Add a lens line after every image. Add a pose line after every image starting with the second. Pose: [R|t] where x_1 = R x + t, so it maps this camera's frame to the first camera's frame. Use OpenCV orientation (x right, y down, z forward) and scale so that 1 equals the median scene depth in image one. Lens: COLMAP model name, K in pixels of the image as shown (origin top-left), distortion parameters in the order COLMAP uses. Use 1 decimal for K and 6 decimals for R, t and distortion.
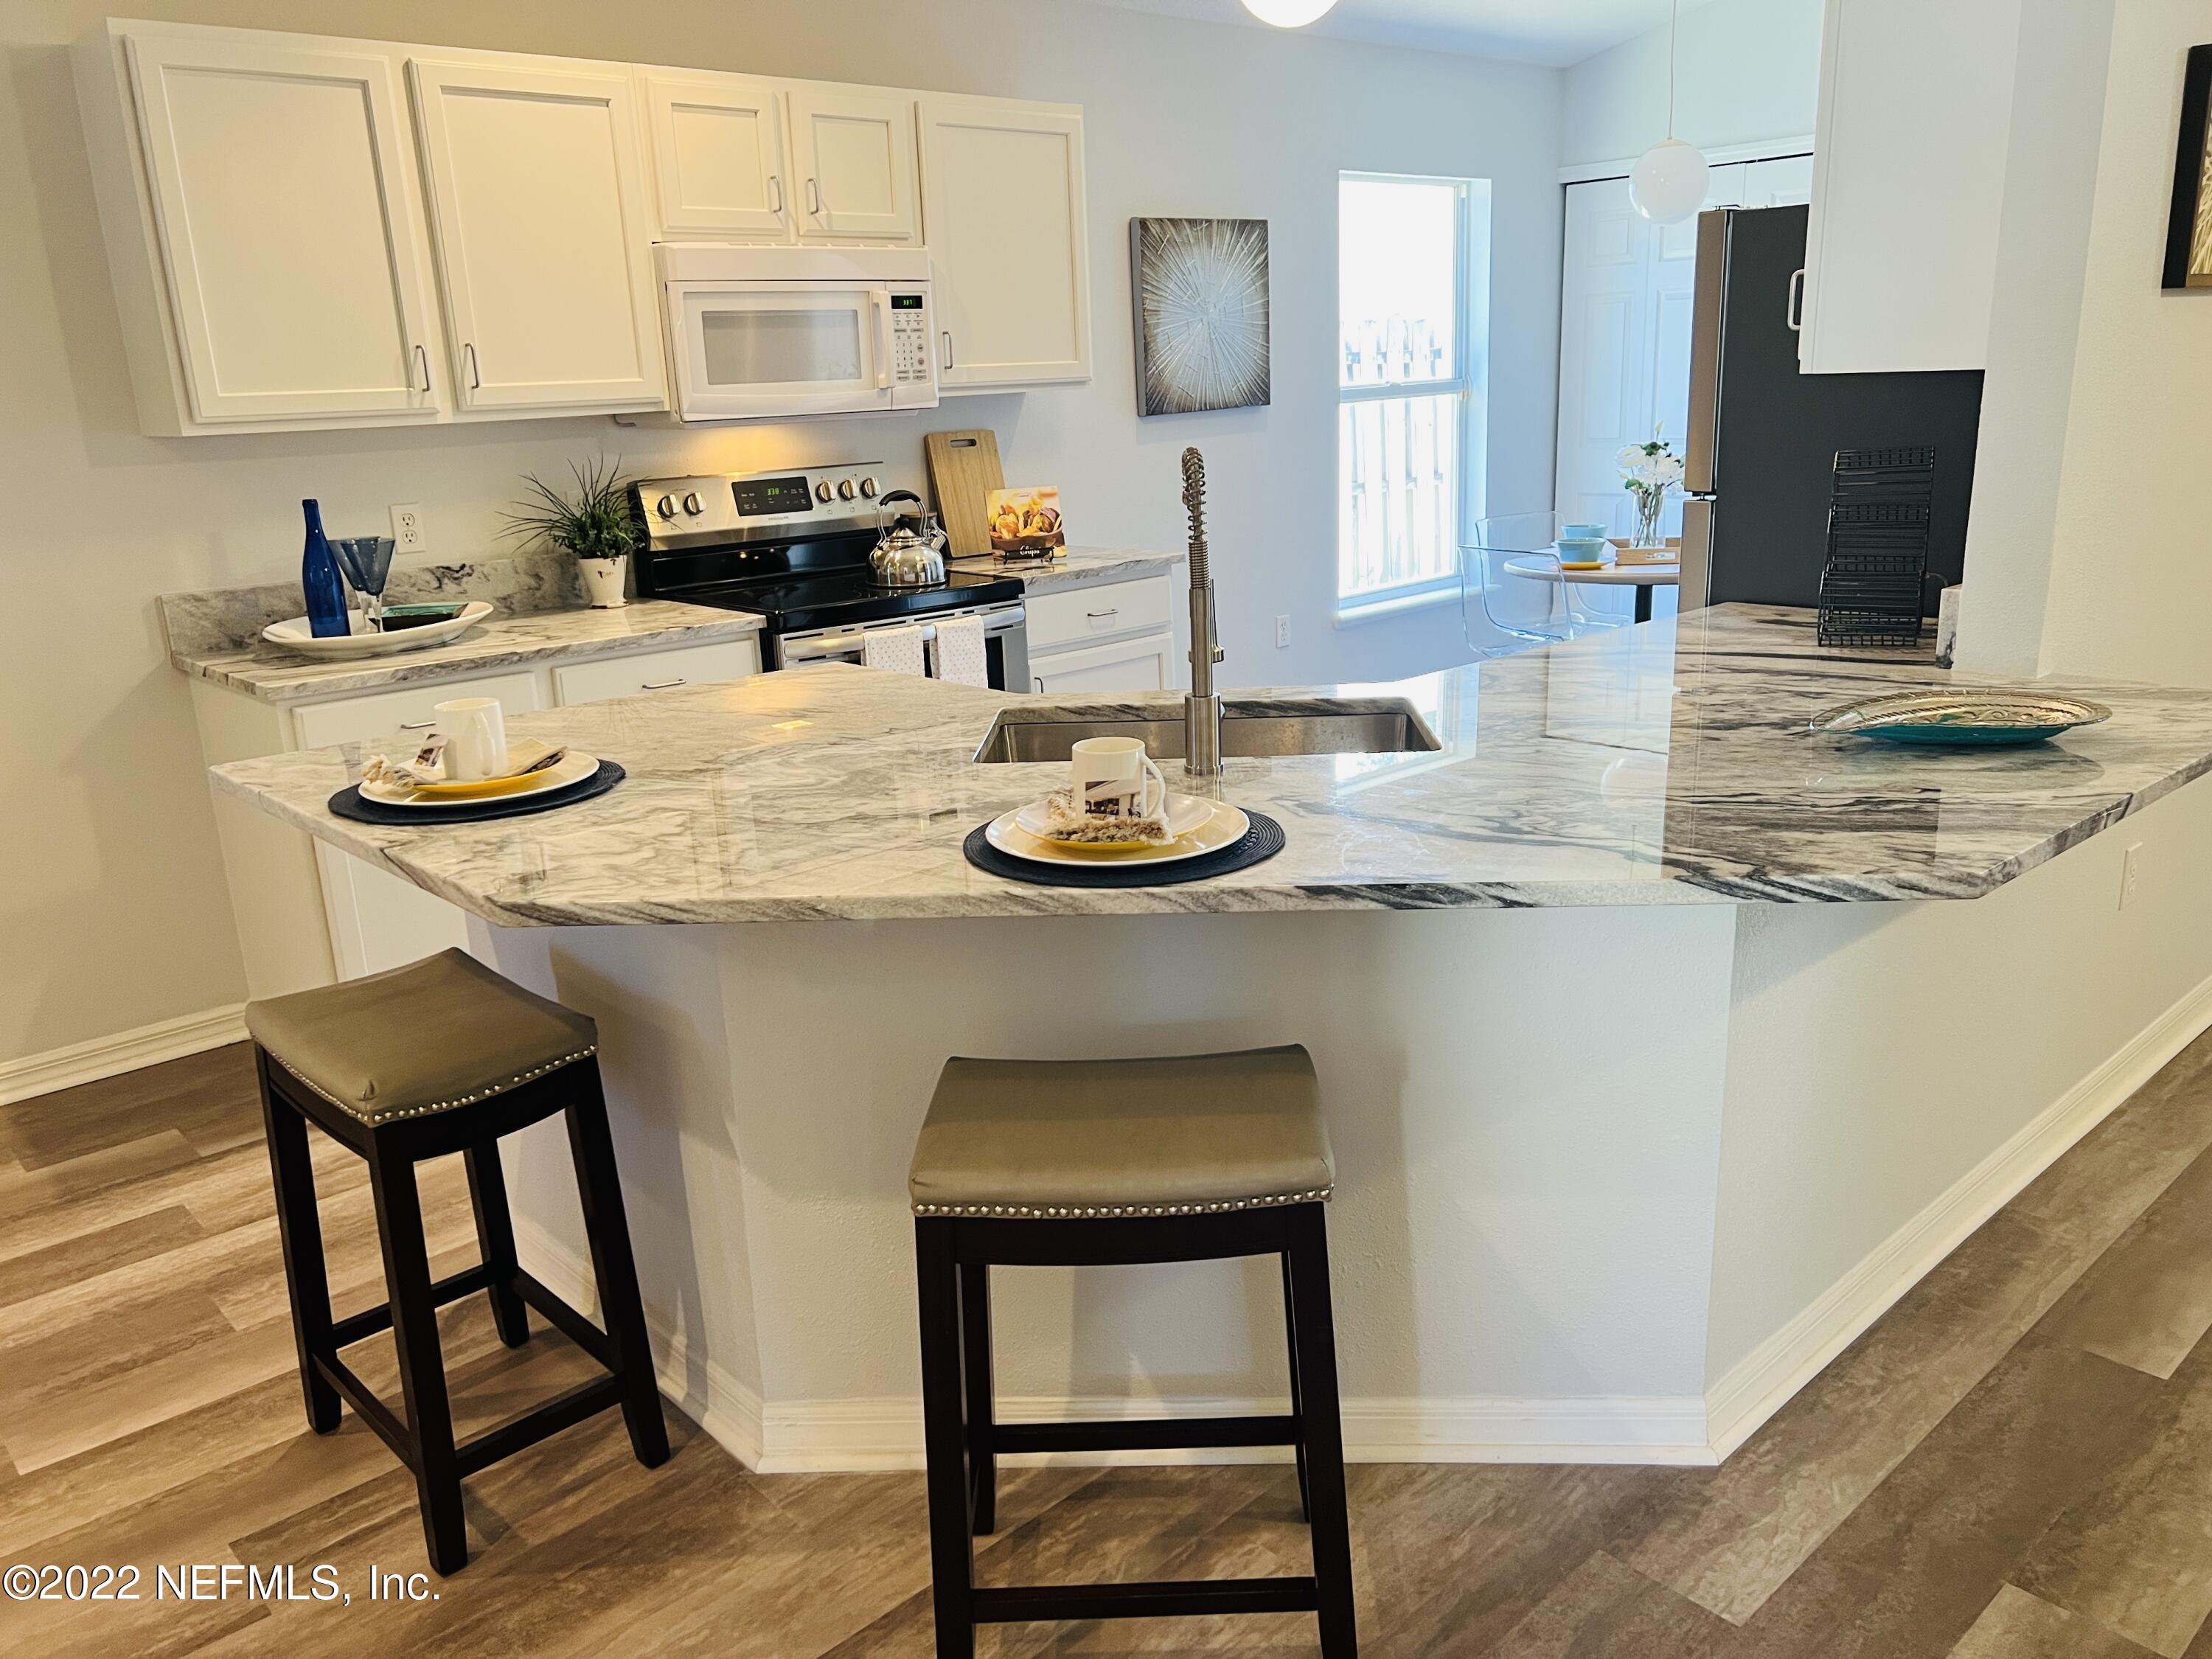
lens RADIAL K [[1709.5, 0, 1112.5], [0, 1709.5, 866.0], [0, 0, 1]] dist [0.057115, -0.089330]
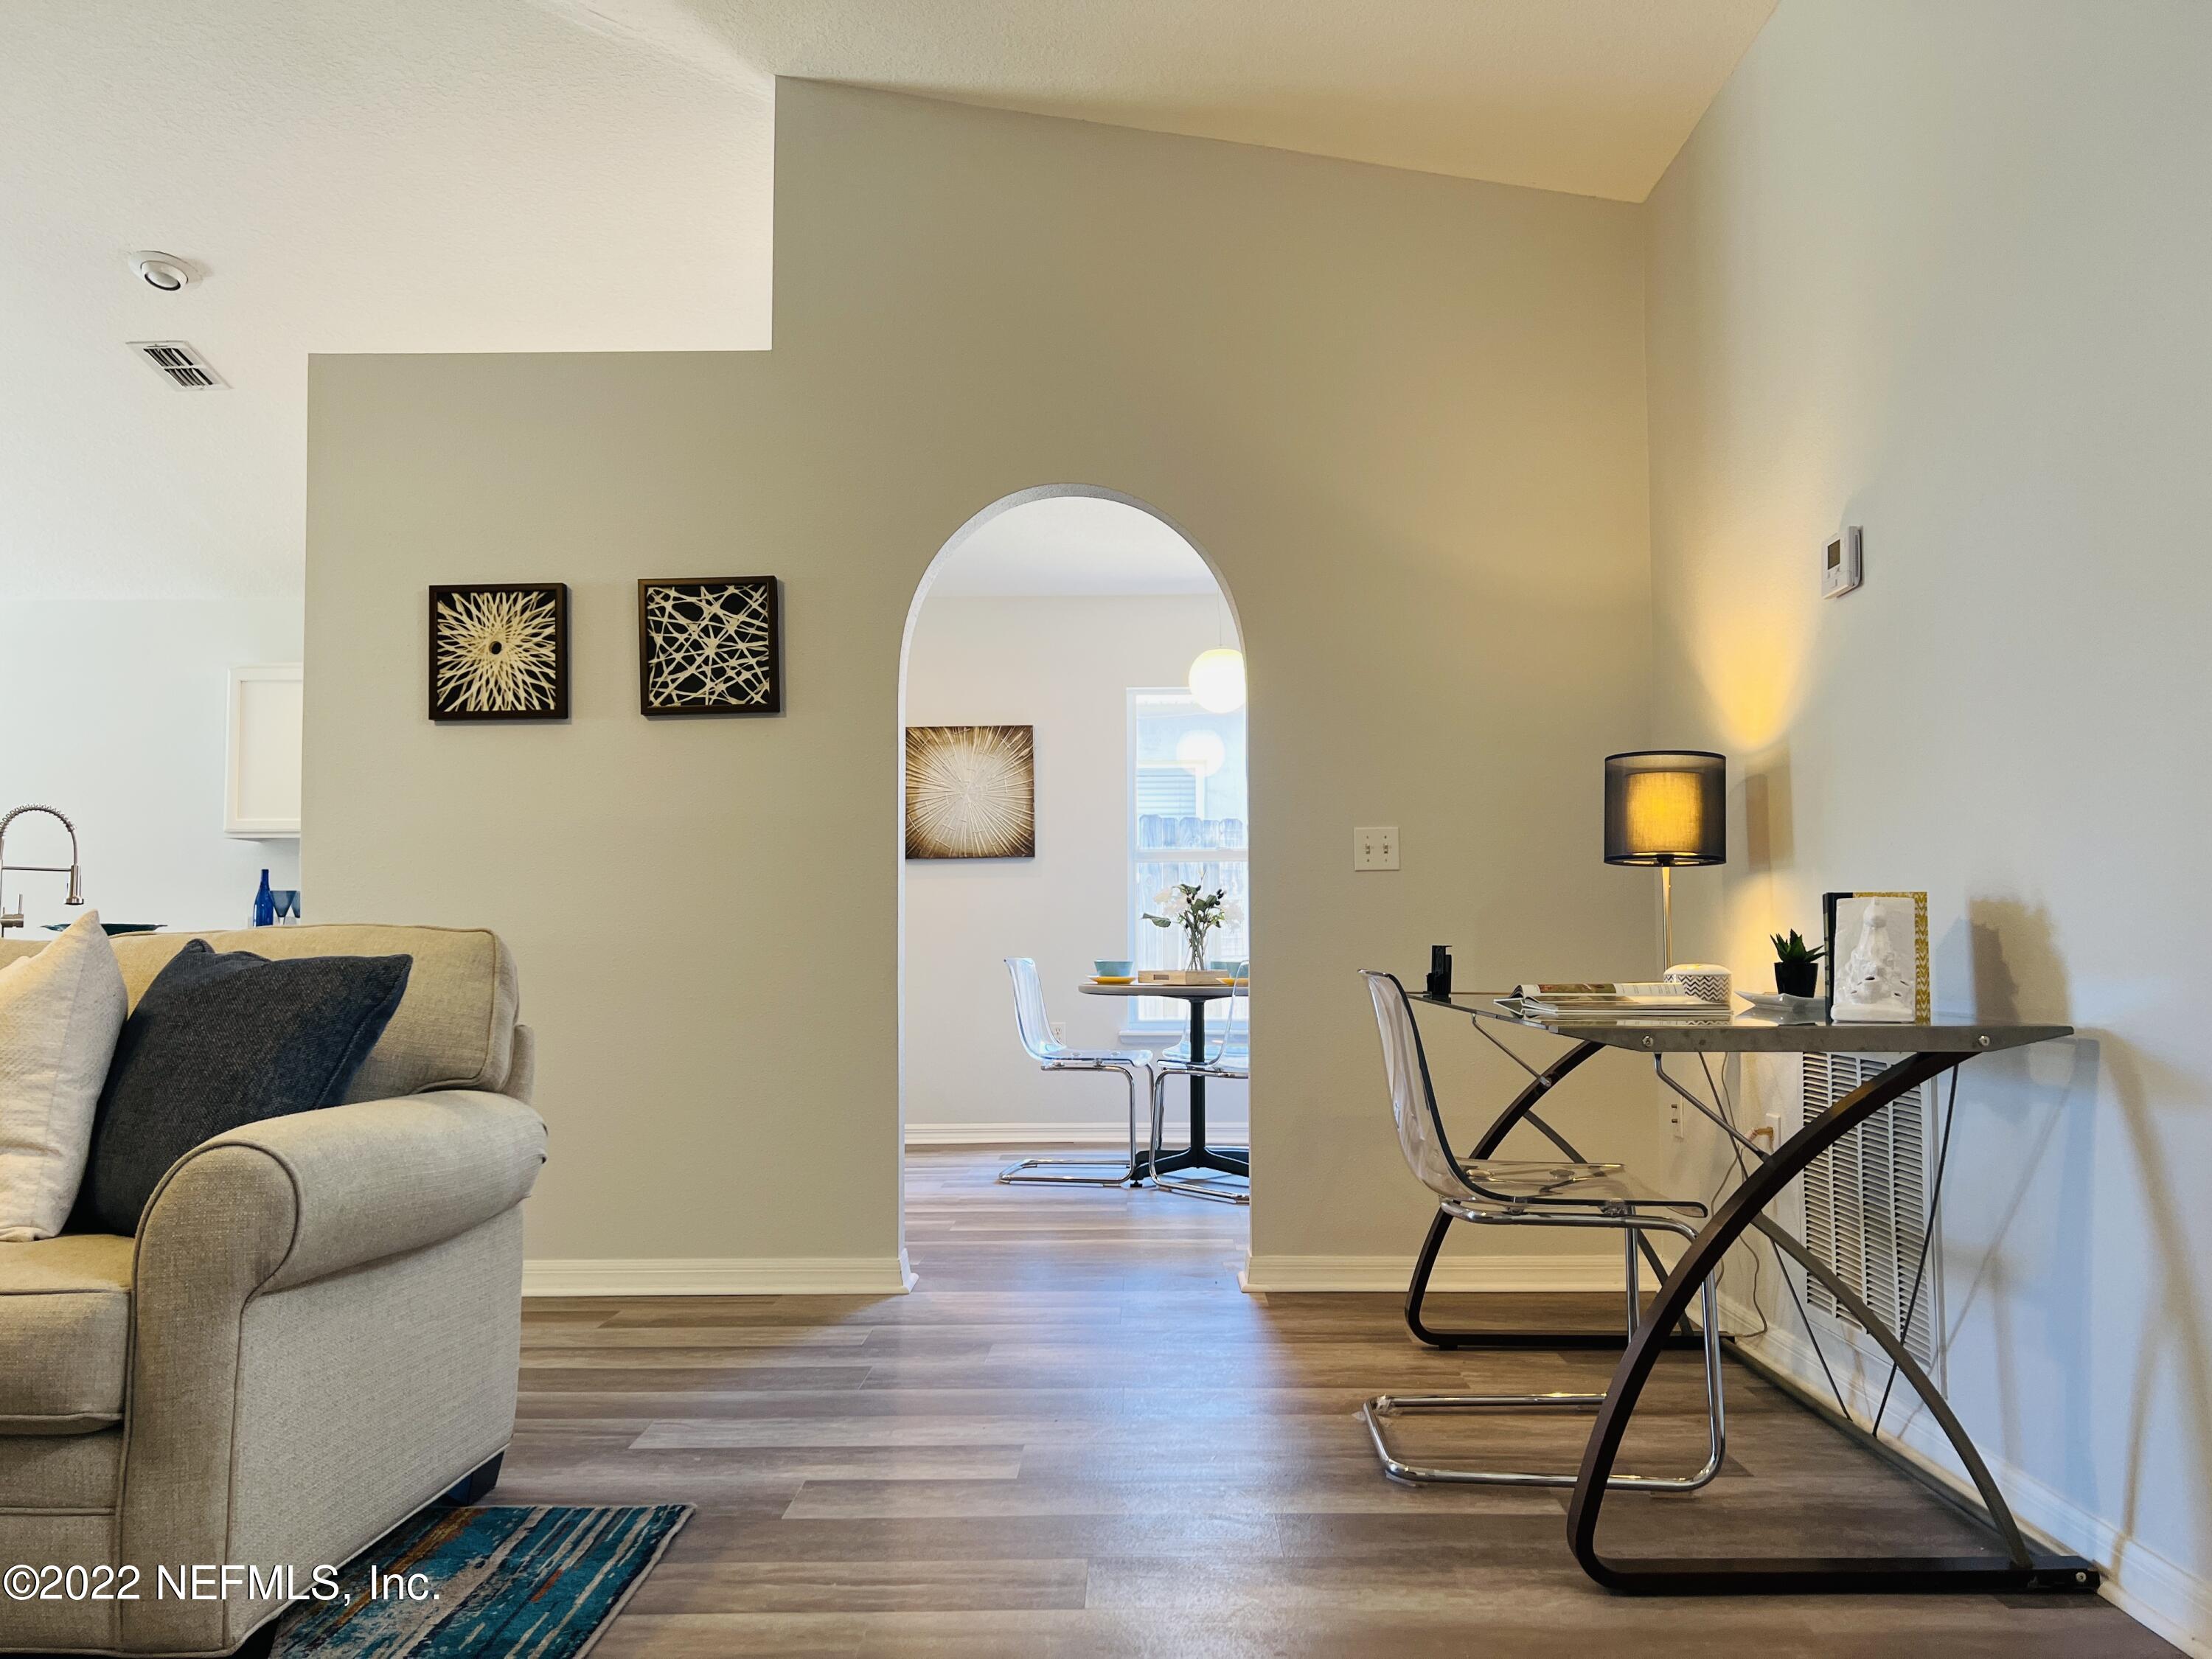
lens RADIAL K [[1709.5, 0, 1112.5], [0, 1709.5, 866.0], [0, 0, 1]] dist [0.057115, -0.089330]
pose [[0.725817, 0.005001, -0.687870, 1.359341], [-0.216024, 0.951042, -0.221028, 0.017006], [0.653087, 0.309022, 0.691363, 0.186159]]
